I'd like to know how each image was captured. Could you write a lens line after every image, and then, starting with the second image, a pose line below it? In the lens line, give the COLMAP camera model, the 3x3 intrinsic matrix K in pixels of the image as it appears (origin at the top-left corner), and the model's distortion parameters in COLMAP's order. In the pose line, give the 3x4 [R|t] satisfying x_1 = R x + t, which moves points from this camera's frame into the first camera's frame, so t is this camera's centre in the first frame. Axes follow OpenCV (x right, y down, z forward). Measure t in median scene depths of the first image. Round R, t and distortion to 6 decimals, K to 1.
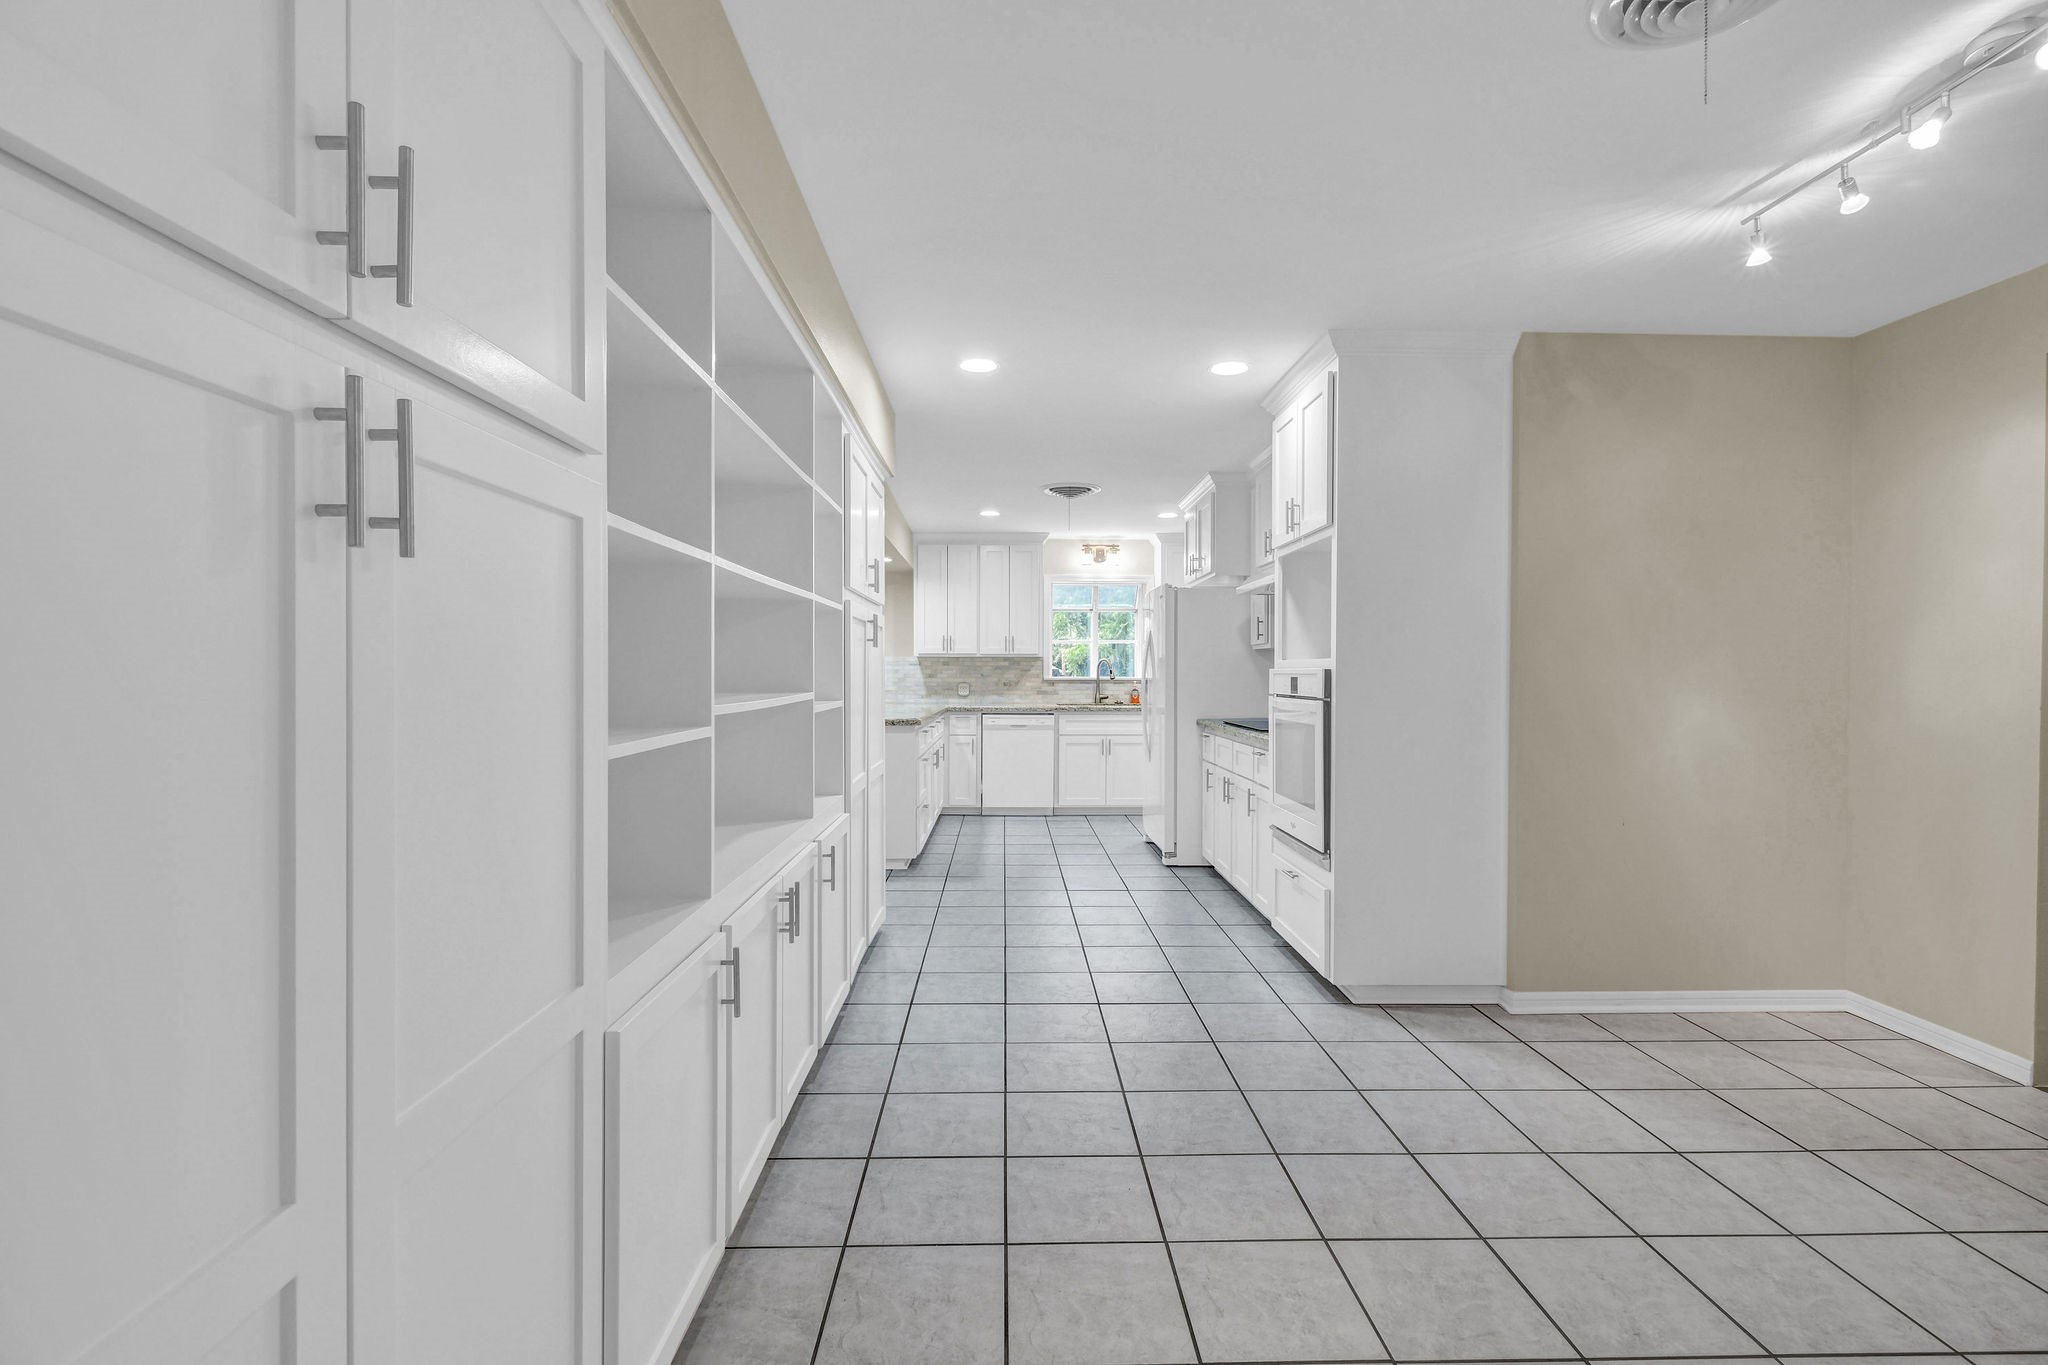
lens RADIAL K [[912.7, 0, 1029.0], [0, 912.7, 674.4], [0, 0, 1]] dist [0.002220, -0.002314]
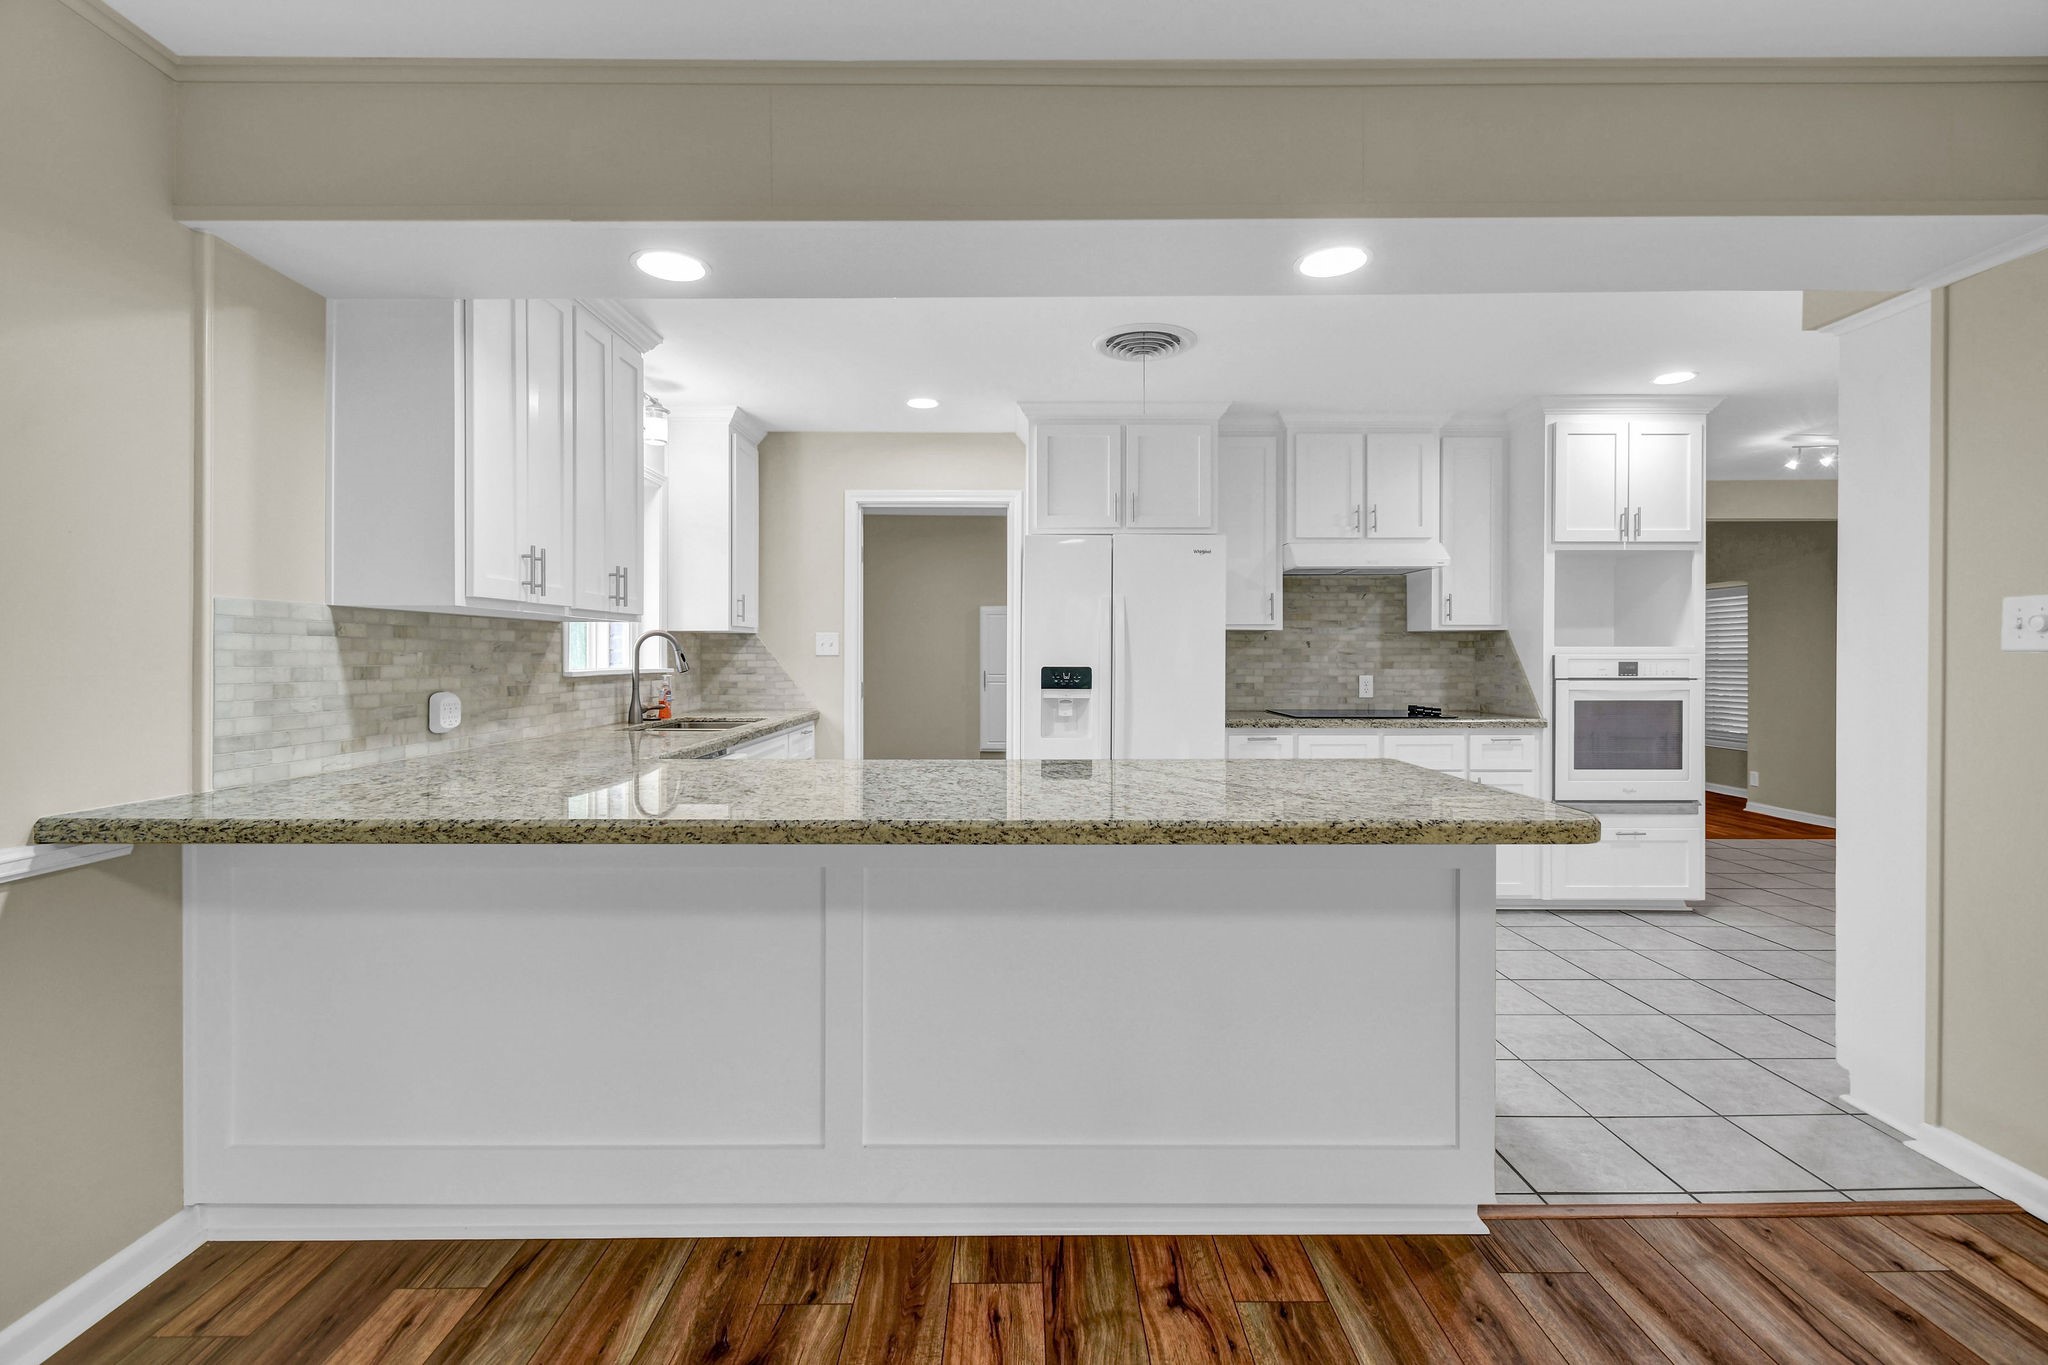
lens RADIAL K [[912.7, 0, 1015.7], [0, 912.7, 660.9], [0, 0, 1]] dist [0.002220, -0.002314]
pose [[0.019020, -0.006526, 0.999798, -0.411322], [0.003188, 0.999974, 0.006467, -0.003599], [-0.999814, 0.003064, 0.019040, 0.823849]]
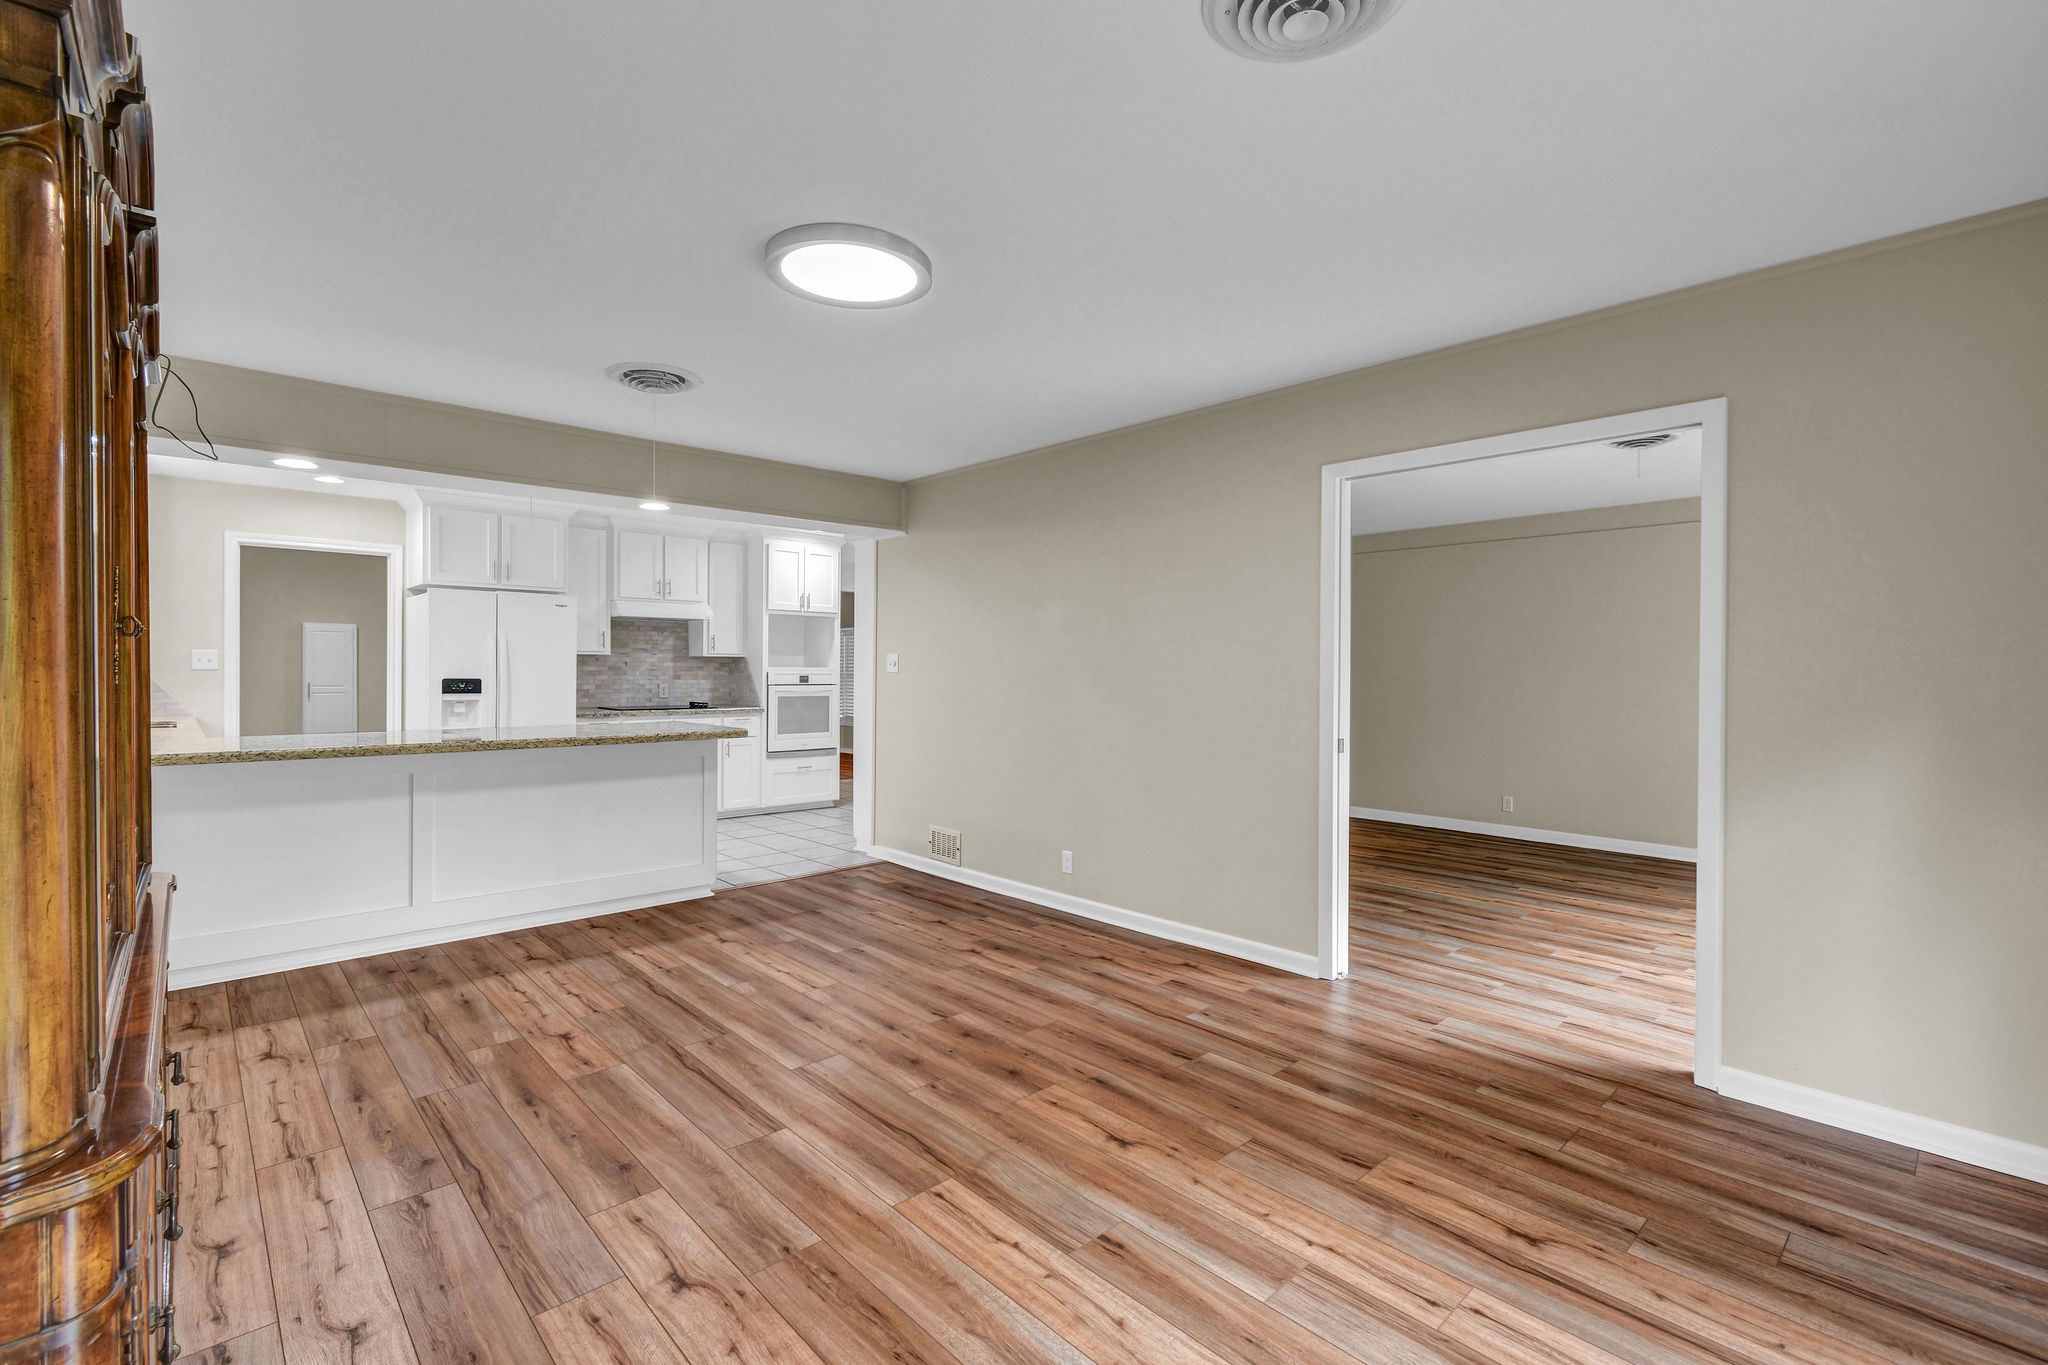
lens RADIAL K [[912.7, 0, 1030.3], [0, 912.7, 673.0], [0, 0, 1]] dist [0.002220, -0.002314]
pose [[-0.672624, -0.008189, 0.739939, -0.784092], [-0.004797, 0.999966, 0.006706, -0.009031], [-0.739969, 0.000961, -0.672641, 0.968335]]
